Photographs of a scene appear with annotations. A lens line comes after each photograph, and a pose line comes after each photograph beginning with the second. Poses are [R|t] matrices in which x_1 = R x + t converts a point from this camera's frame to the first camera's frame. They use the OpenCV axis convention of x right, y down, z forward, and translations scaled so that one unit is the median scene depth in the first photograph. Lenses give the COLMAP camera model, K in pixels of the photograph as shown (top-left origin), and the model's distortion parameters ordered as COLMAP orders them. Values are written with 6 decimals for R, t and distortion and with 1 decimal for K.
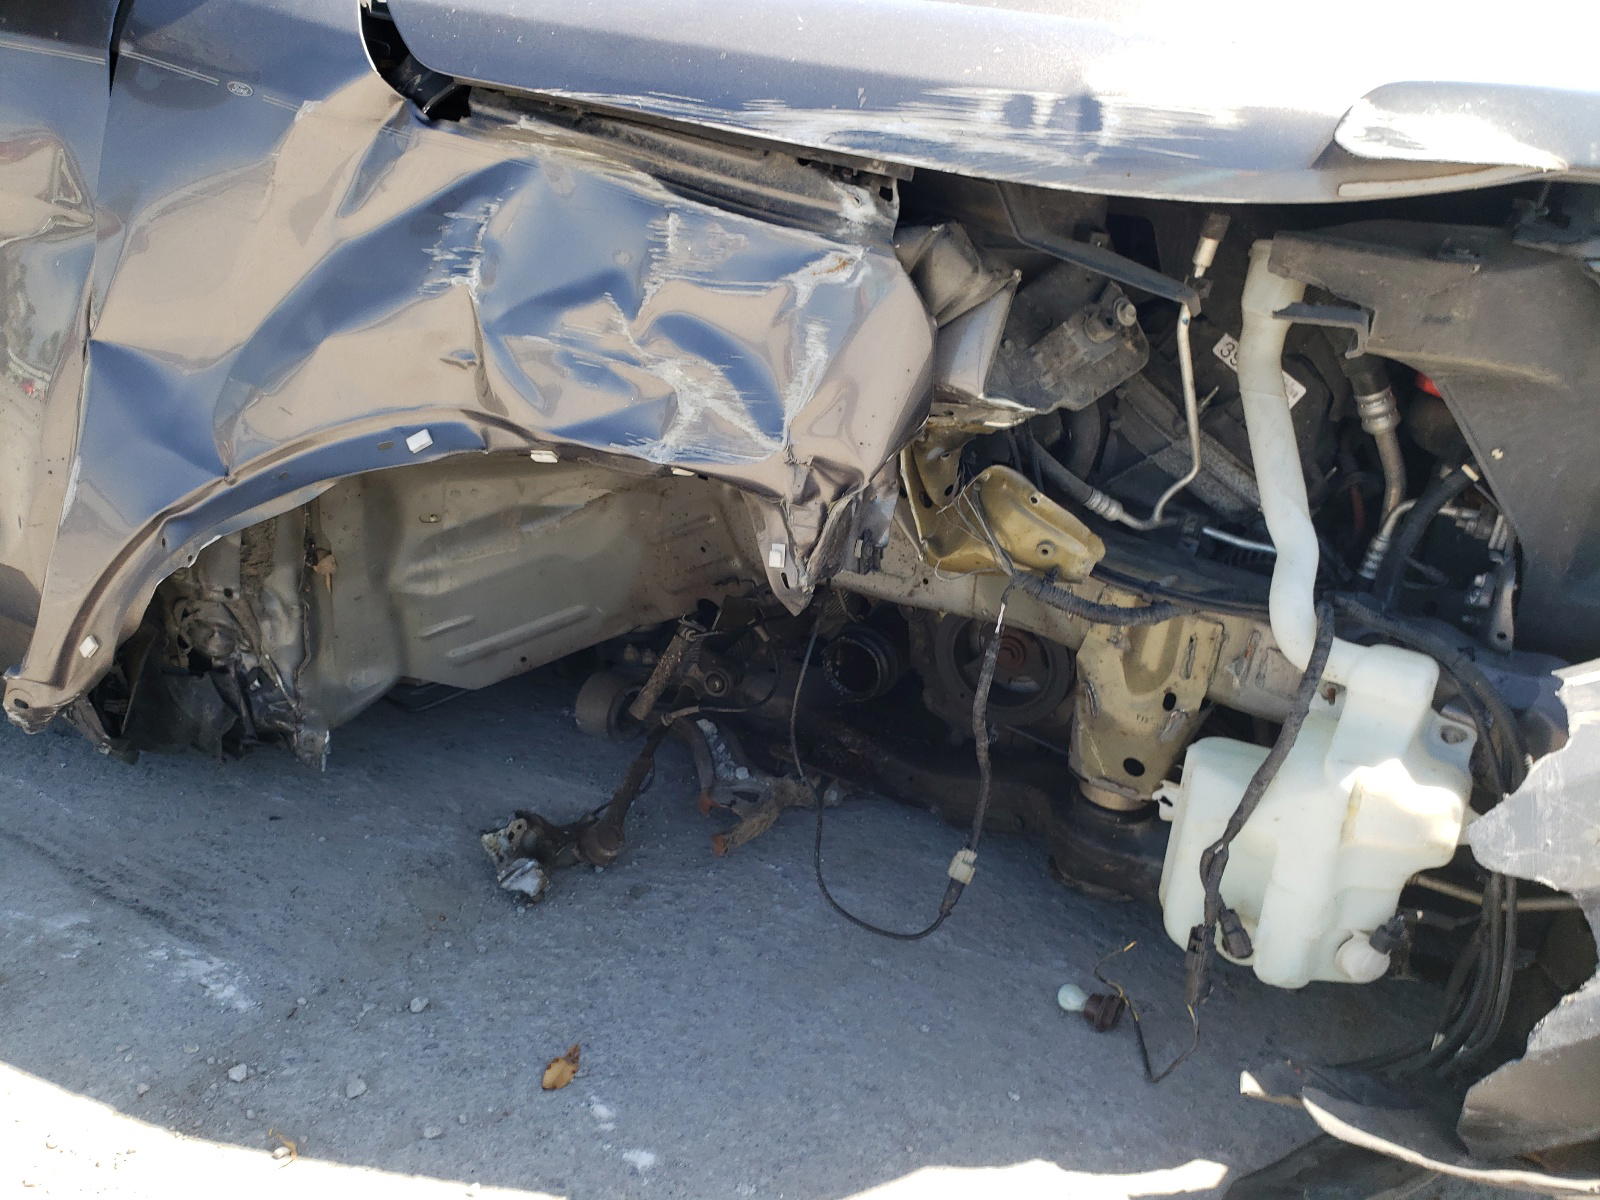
lens RADIAL K [[1261.3, 0, 800.0], [0, 1261.3, 600.0], [0, 0, 1]] dist [0.026952, -0.009214]
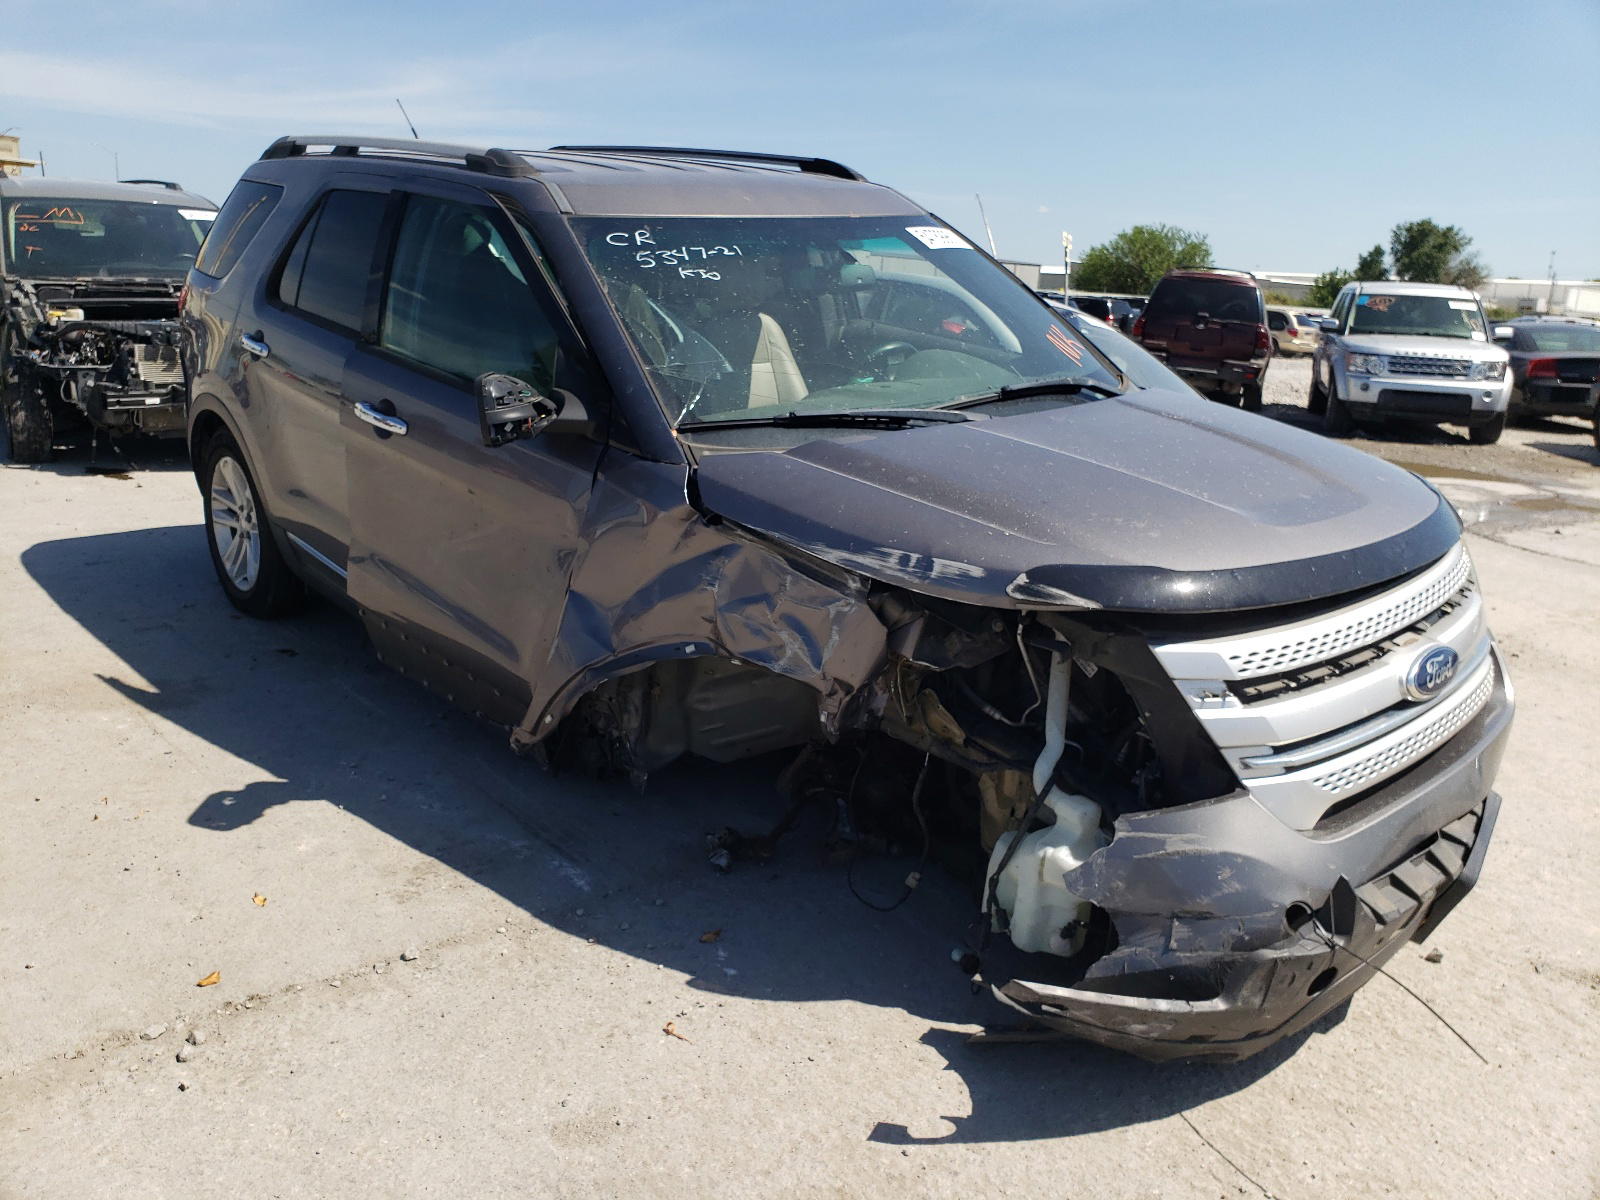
lens RADIAL K [[1224.9, 0, 800.0], [0, 1224.9, 600.0], [0, 0, 1]] dist [0.283913, -0.002388]
pose [[0.951366, 0.096775, -0.292468, 0.564936], [-0.123857, 0.989424, -0.075502, -0.069670], [0.282068, 0.108054, 0.953290, -1.152896]]
